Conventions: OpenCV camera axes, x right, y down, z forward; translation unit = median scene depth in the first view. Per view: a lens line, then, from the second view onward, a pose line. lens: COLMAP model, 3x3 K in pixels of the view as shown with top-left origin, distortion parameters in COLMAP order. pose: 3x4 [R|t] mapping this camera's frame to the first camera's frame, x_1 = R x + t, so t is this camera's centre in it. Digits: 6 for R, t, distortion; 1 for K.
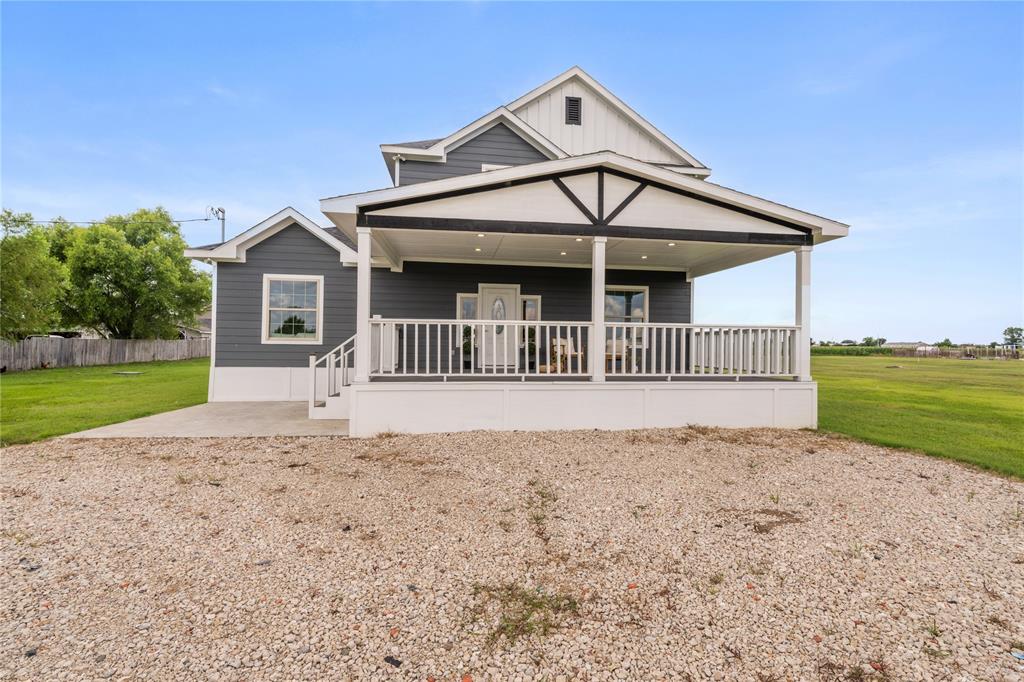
lens RADIAL K [[480.2, 0, 511.8], [0, 480.2, 334.7], [0, 0, 1]] dist [-0.000035, 0.000045]
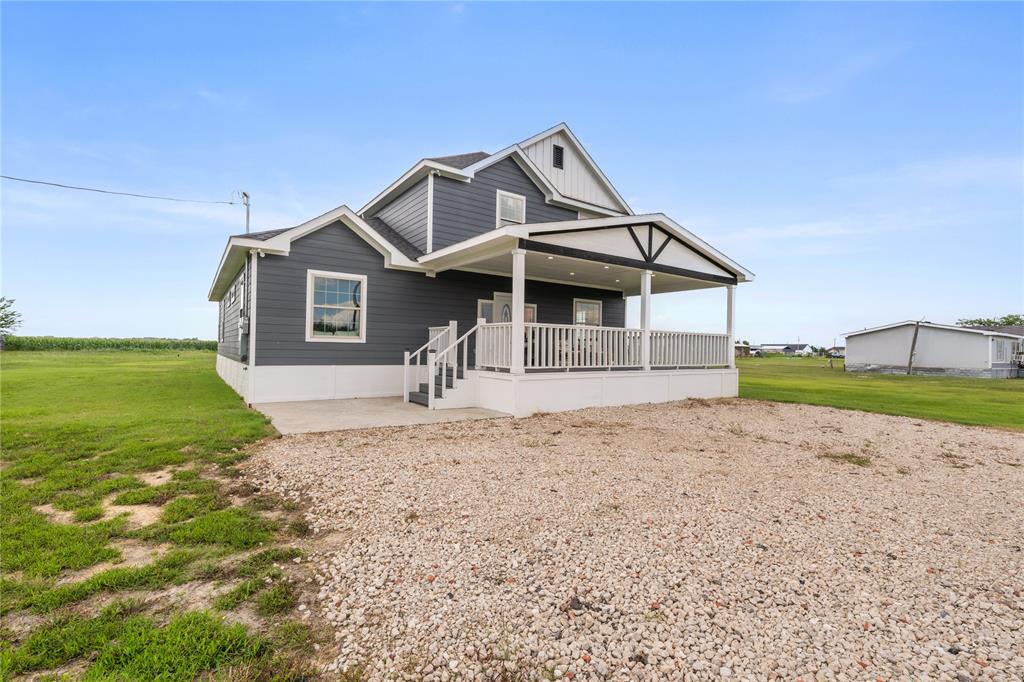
lens RADIAL K [[480.2, 0, 511.8], [0, 480.2, 334.7], [0, 0, 1]] dist [-0.000035, 0.000045]
pose [[0.876580, 0.012633, 0.481090, -0.620991], [-0.017598, 0.999828, 0.005810, -0.007525], [-0.480934, -0.013559, 0.876652, -0.052997]]
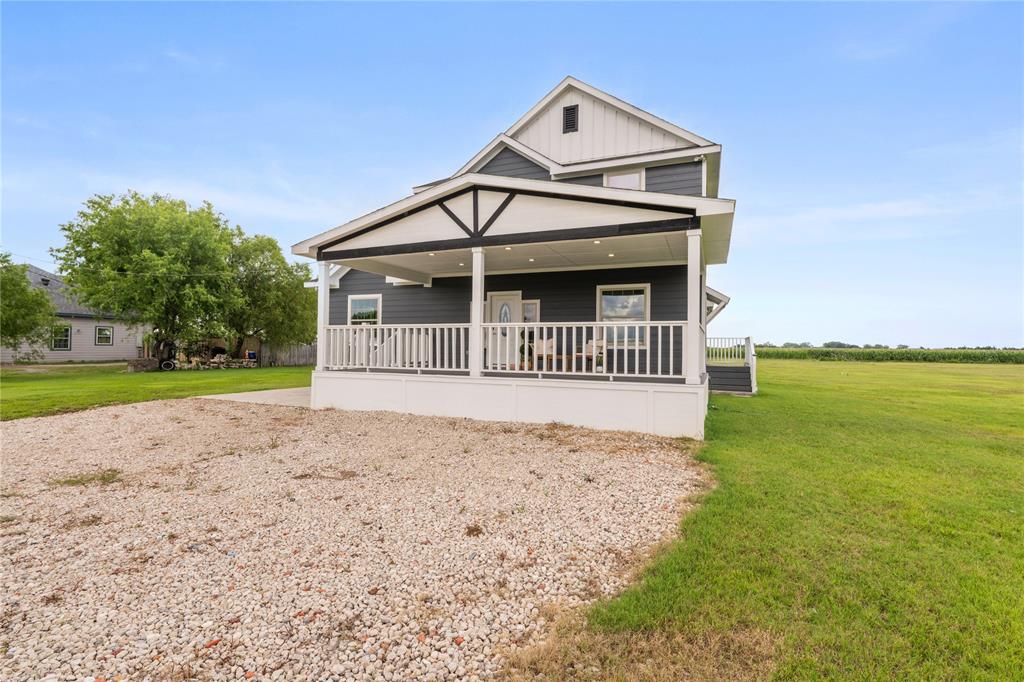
lens RADIAL K [[460.0, 0, 512.0], [0, 460.0, 341.0], [0, 0, 1]] dist [0.001110, 0.000048]
pose [[0.852682, -0.006333, -0.522392, 0.578454], [0.010648, 0.999929, 0.005258, 0.006841], [0.522322, -0.010046, 0.852689, 0.086610]]
